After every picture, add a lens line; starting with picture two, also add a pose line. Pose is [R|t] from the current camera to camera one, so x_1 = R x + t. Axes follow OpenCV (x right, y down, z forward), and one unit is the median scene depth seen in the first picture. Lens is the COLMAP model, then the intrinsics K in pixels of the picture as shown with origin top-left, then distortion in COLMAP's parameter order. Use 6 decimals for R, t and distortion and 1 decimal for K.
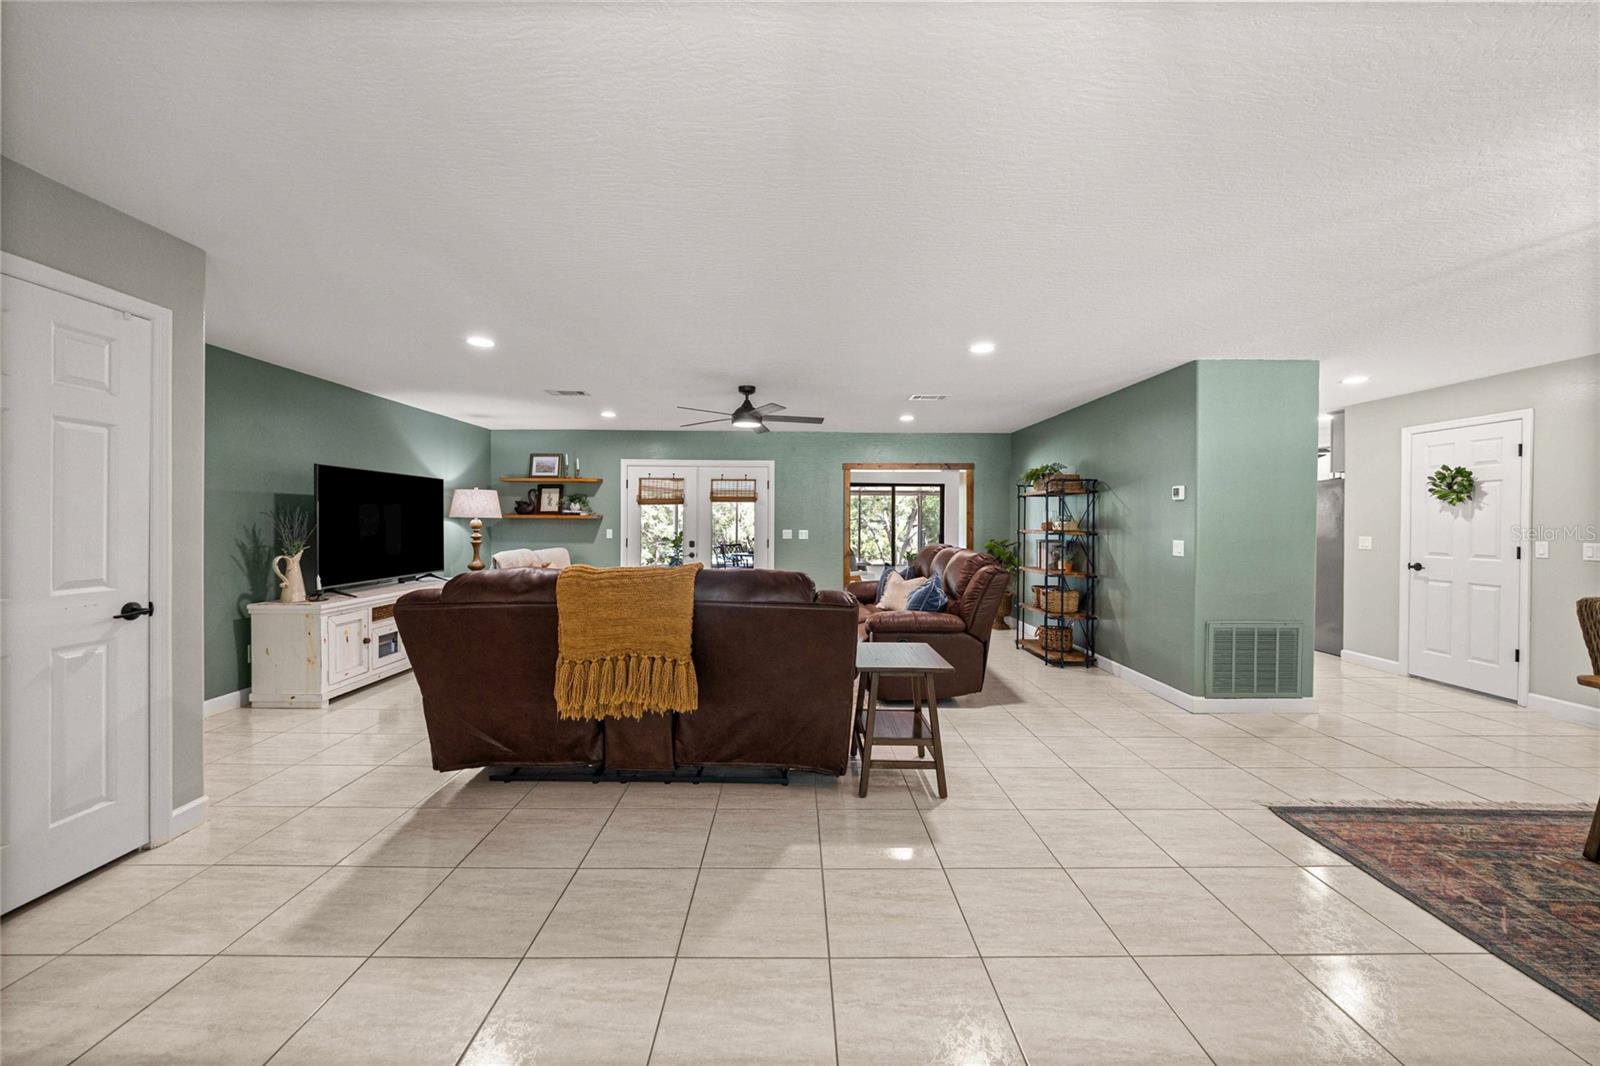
lens RADIAL K [[594.8, 0, 791.7], [0, 594.8, 533.0], [0, 0, 1]] dist [0.002210, 0.000082]
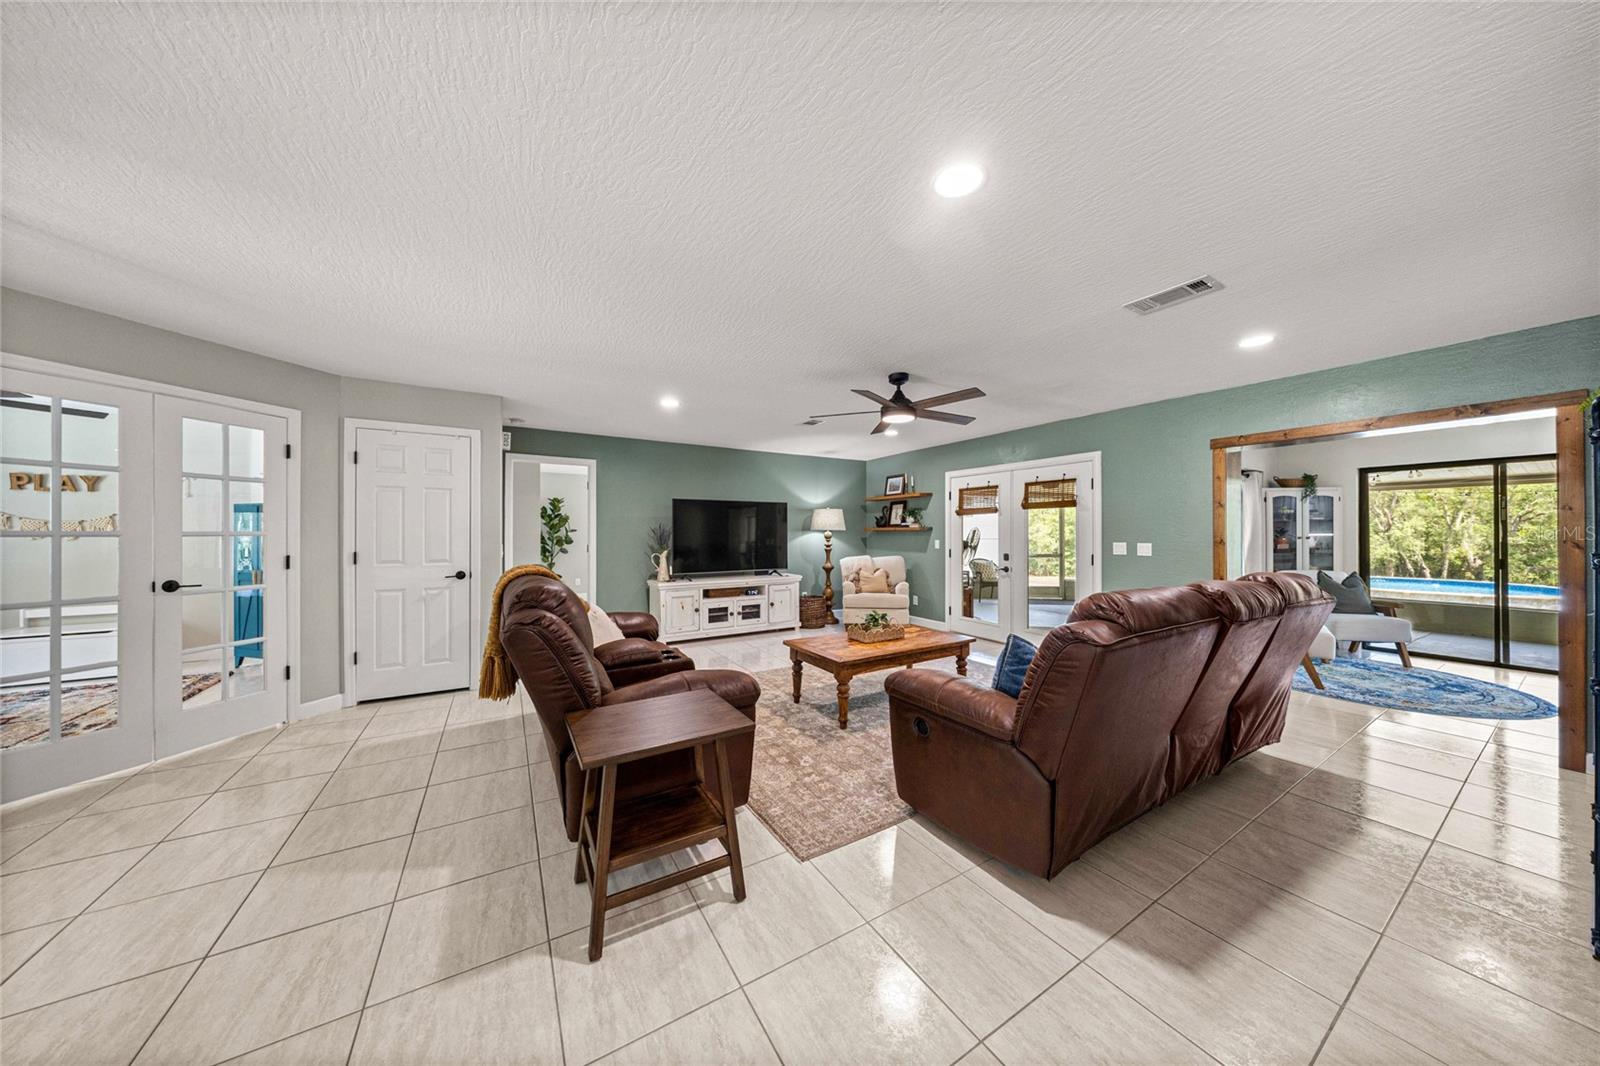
lens RADIAL K [[490.8, 0, 793.4], [0, 490.8, 529.7], [0, 0, 1]] dist [-0.005492, -0.000061]
pose [[0.510572, -0.011308, -0.859761, 0.310857], [-0.014502, 0.999658, -0.021760, -0.002280], [0.859713, 0.023579, 0.510234, 0.343799]]
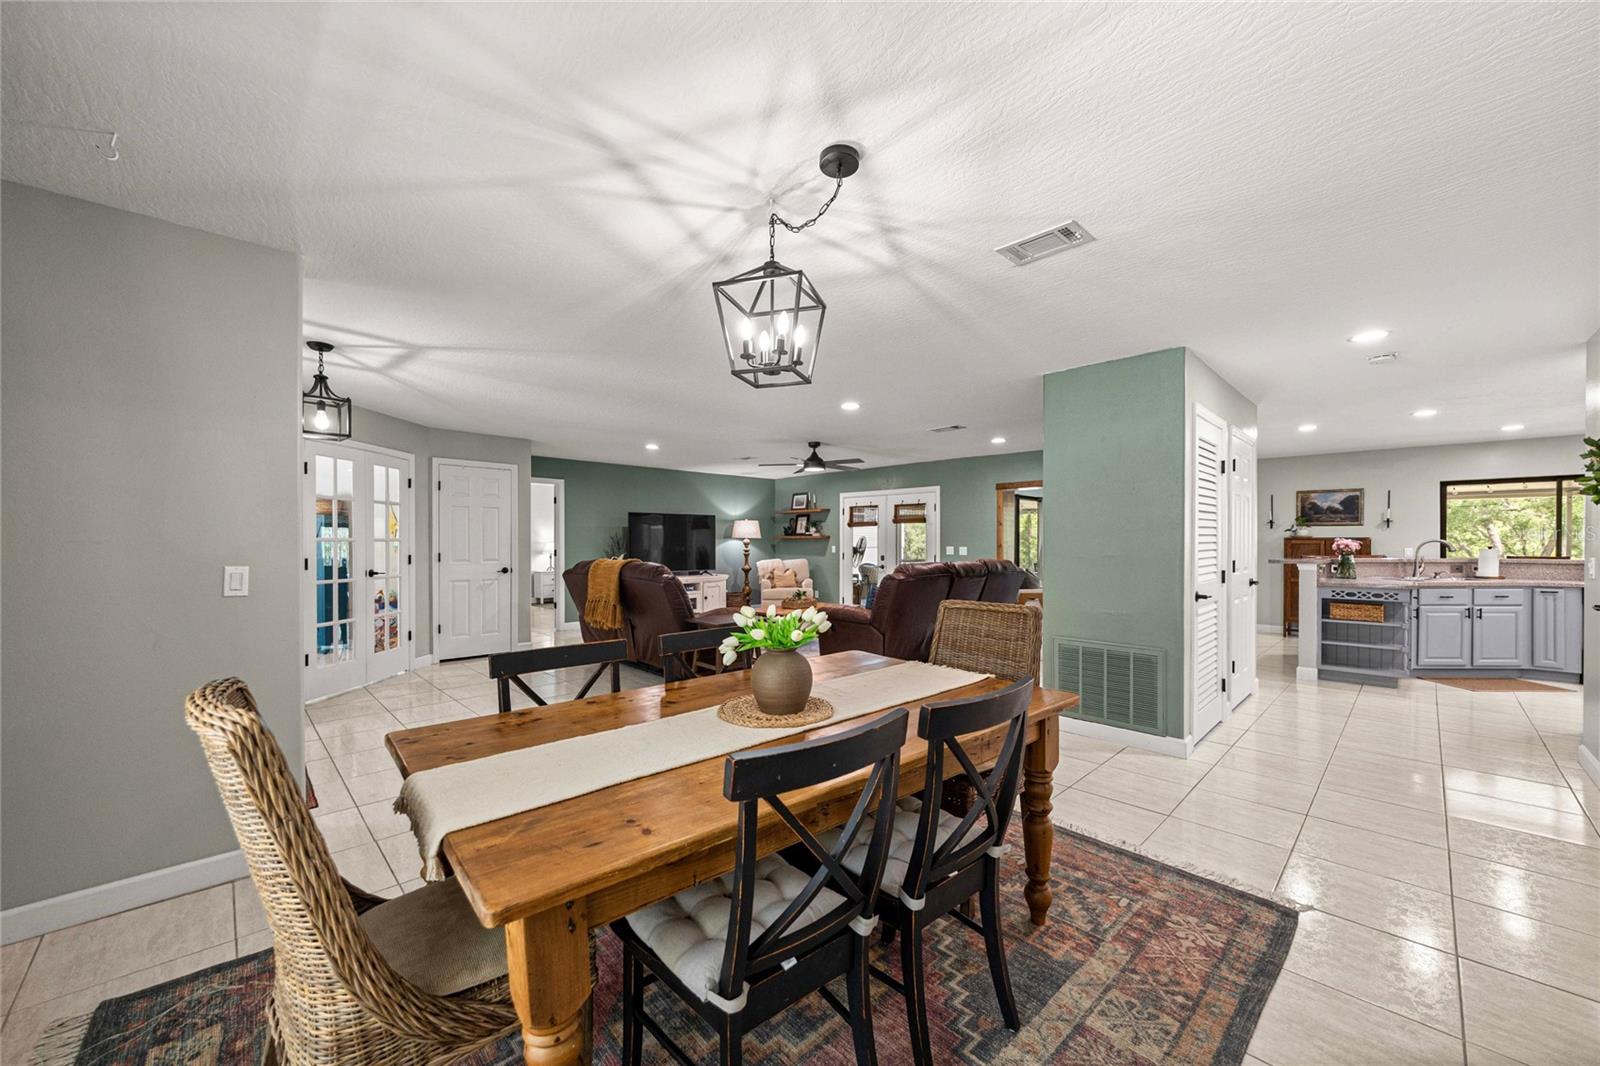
lens RADIAL K [[594.8, 0, 791.7], [0, 594.8, 533.0], [0, 0, 1]] dist [0.002210, 0.000082]
pose [[0.691853, -0.014075, -0.721901, 0.604679], [-0.011932, 0.999451, -0.030922, 0.007235], [0.721940, 0.030007, 0.691305, 0.001604]]
